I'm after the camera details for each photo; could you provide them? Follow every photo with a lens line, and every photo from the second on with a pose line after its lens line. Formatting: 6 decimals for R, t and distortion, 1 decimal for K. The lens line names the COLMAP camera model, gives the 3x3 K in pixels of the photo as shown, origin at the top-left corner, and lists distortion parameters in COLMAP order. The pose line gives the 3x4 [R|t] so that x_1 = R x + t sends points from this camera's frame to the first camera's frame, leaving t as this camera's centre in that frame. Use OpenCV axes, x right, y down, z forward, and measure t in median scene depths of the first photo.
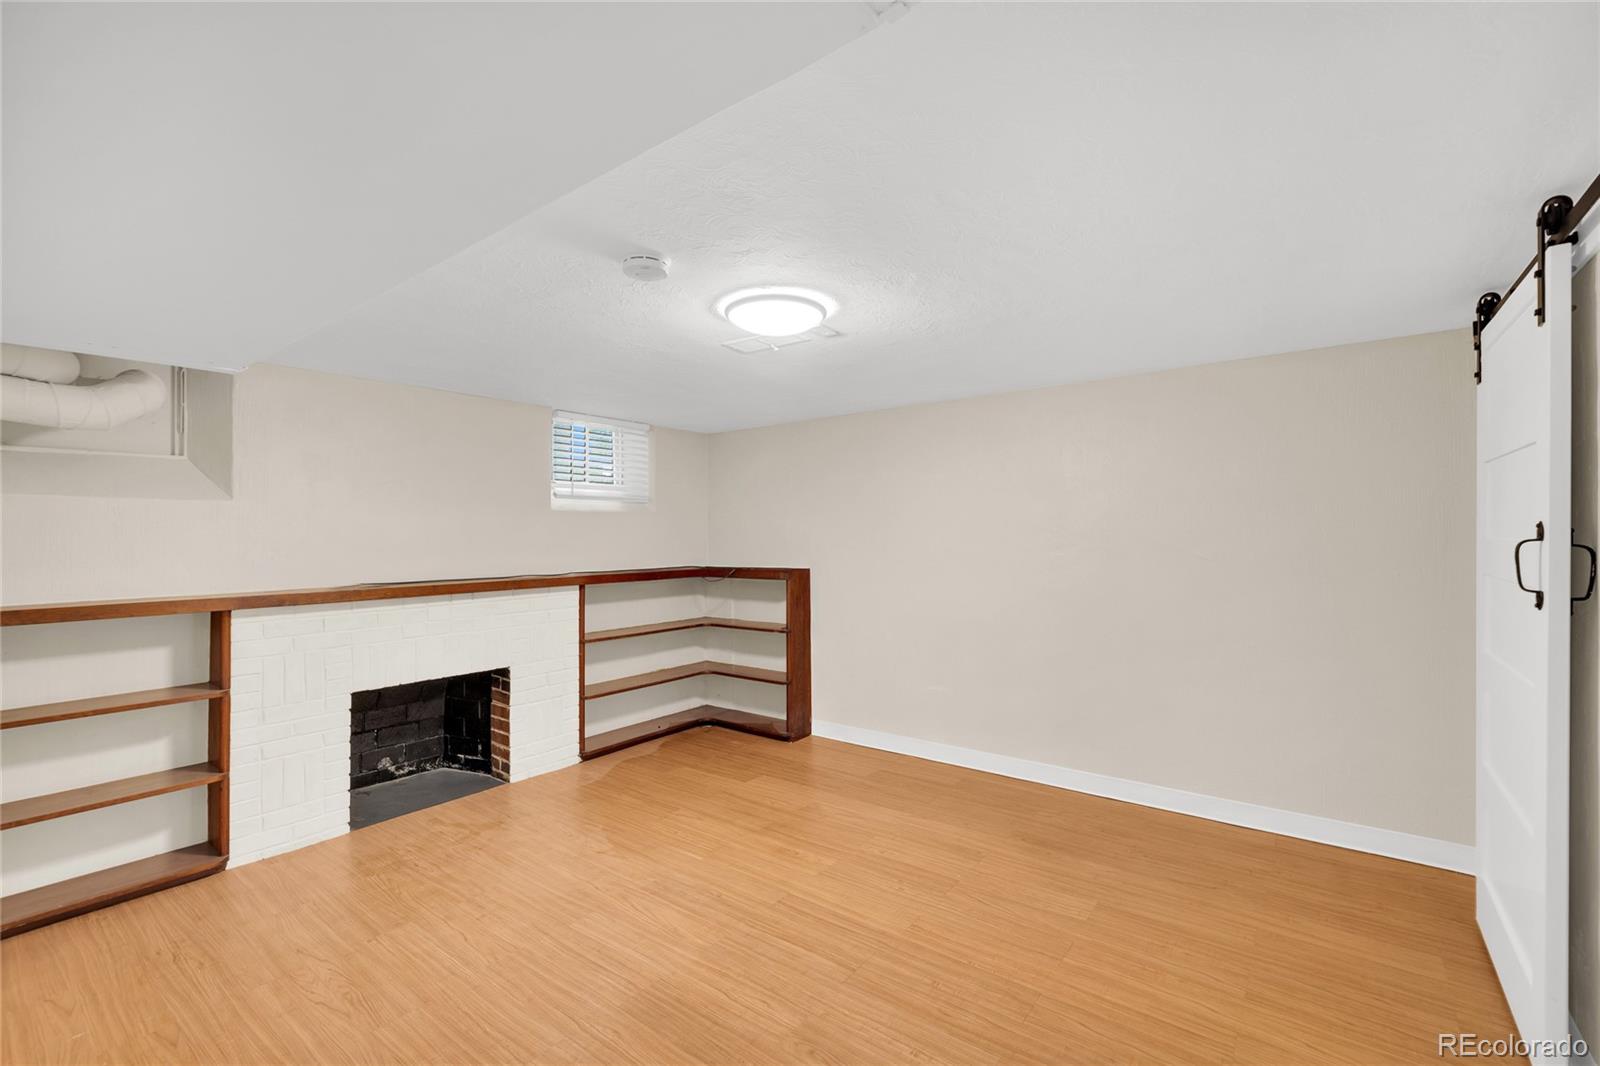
lens RADIAL K [[681.4, 0, 798.7], [0, 681.4, 541.3], [0, 0, 1]] dist [0.001513, 0.000294]
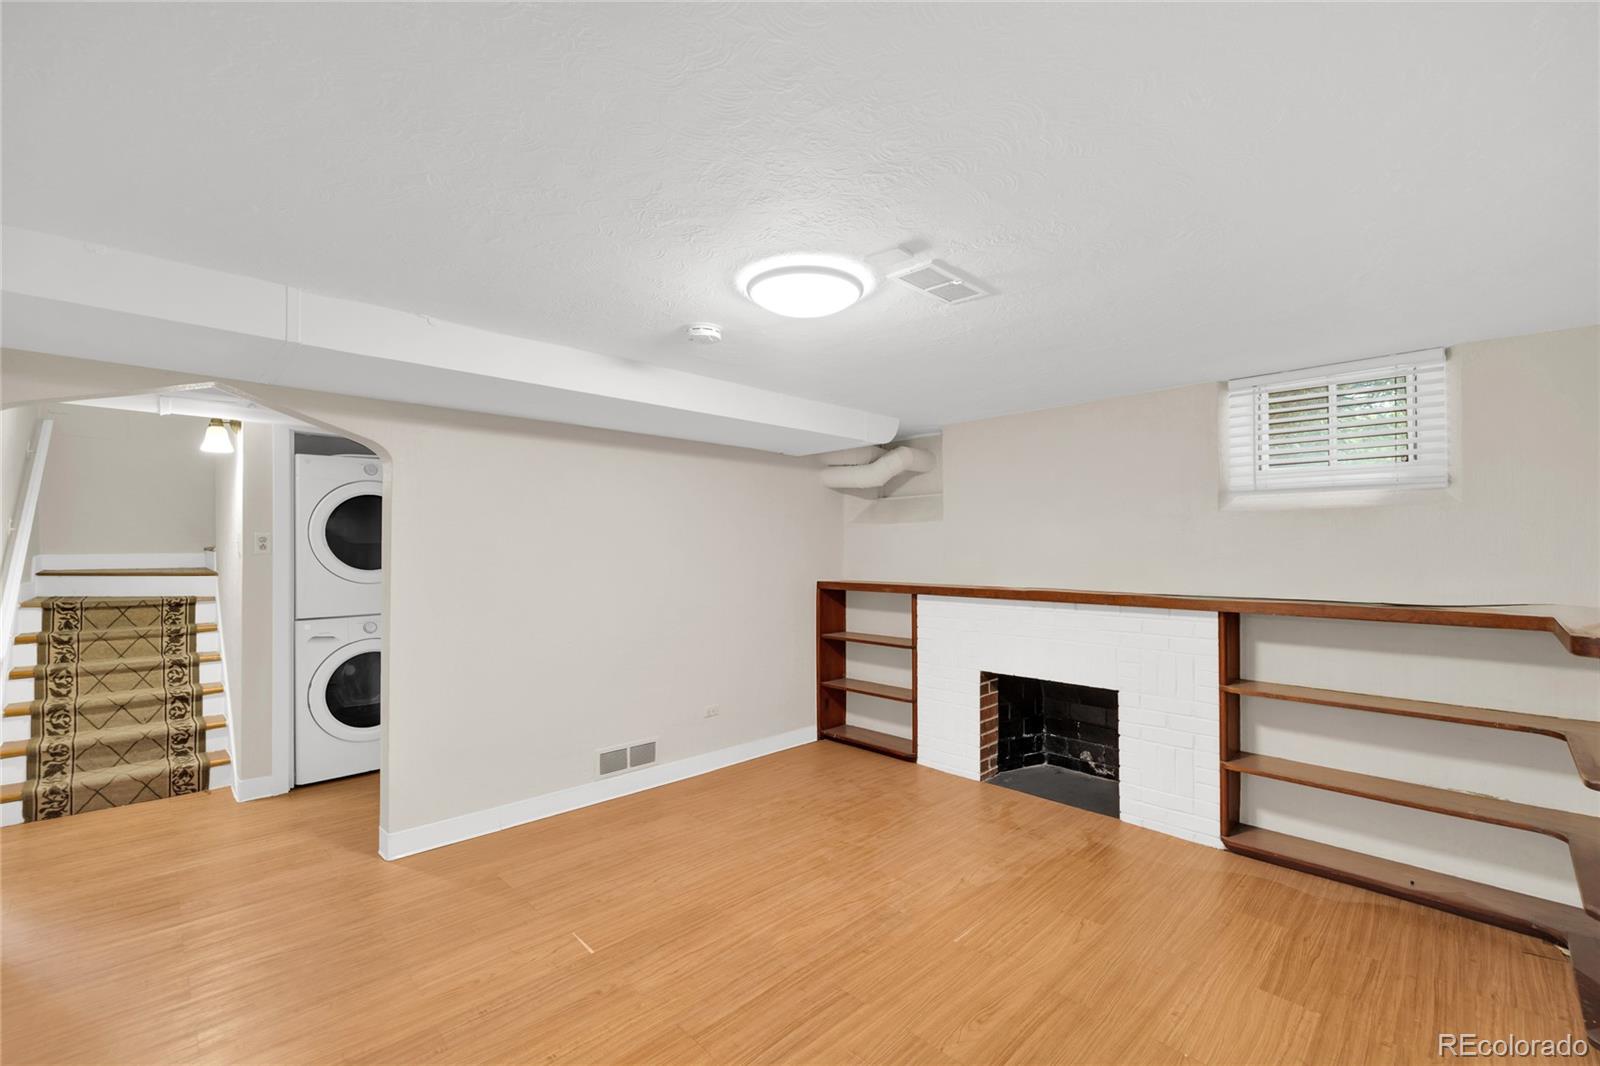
lens RADIAL K [[681.4, 0, 798.7], [0, 681.4, 541.3], [0, 0, 1]] dist [0.001513, 0.000294]
pose [[-0.142247, -0.004618, -0.989820, 0.531388], [-0.005178, 0.999979, -0.003921, -0.007663], [0.989818, 0.004567, -0.142268, 0.708205]]
